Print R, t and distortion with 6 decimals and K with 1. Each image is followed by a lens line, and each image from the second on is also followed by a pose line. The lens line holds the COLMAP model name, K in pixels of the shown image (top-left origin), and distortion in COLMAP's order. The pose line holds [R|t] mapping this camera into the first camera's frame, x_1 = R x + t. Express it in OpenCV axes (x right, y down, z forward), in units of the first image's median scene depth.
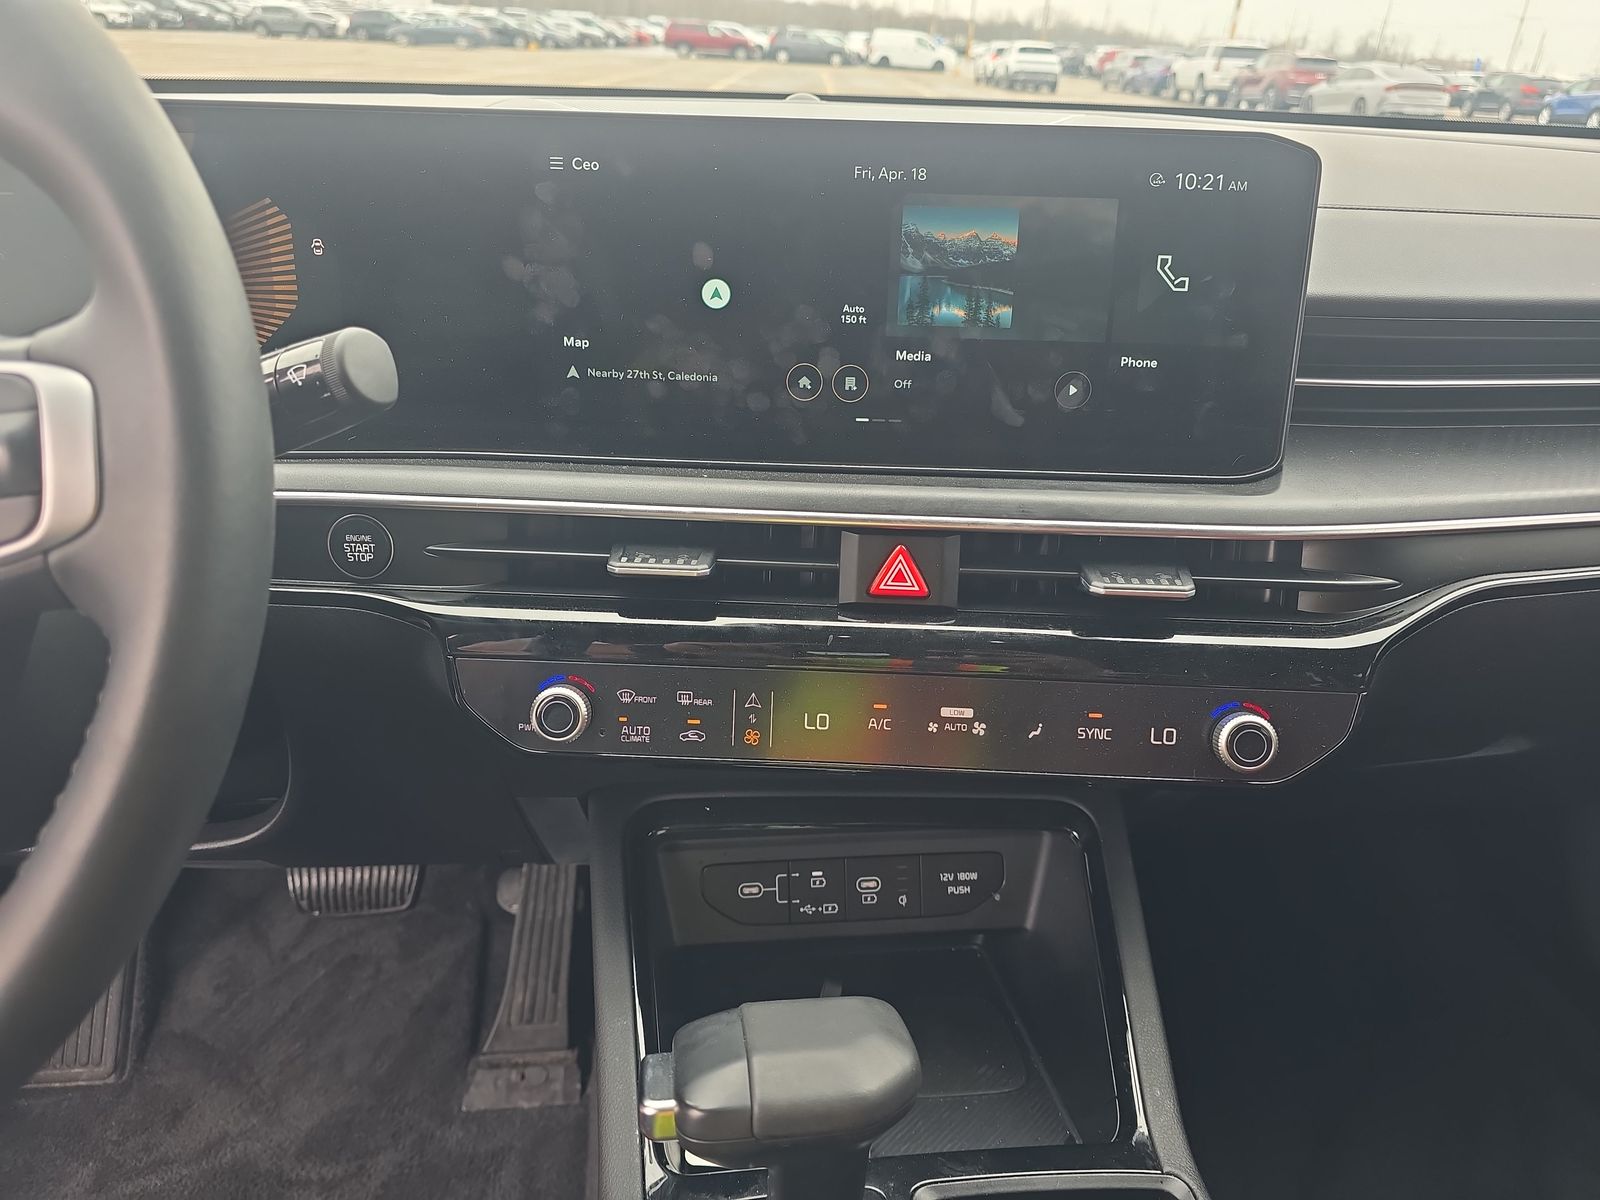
lens RADIAL K [[1050.8, 0, 834.6], [0, 1050.8, 601.6], [0, 0, 1]] dist [0.023956, -0.052614]
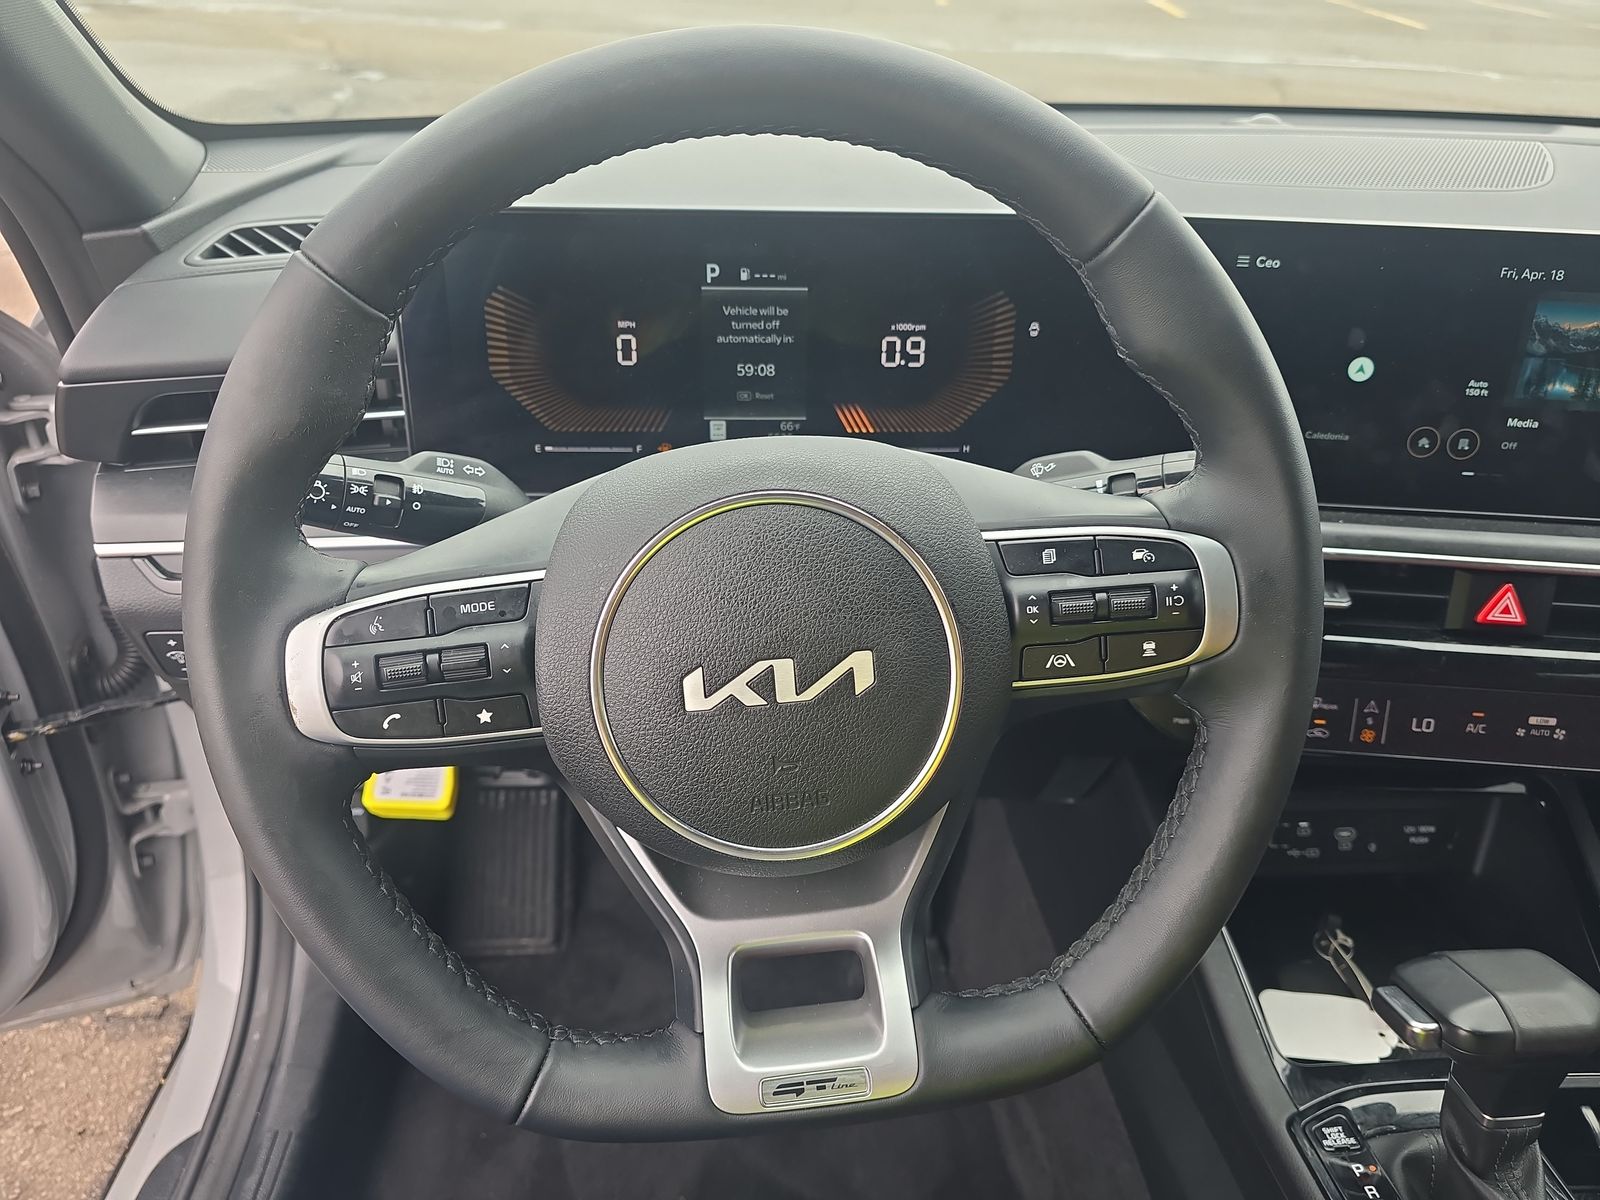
lens RADIAL K [[1066.9, 0, 800.0], [0, 1066.9, 600.0], [0, 0, 1]] dist [-0.036949, 0.000614]
pose [[0.996564, 0.021121, -0.080088, -0.647796], [-0.011601, 0.993003, 0.117520, -0.167042], [0.082010, -0.116187, 0.989836, -0.263122]]
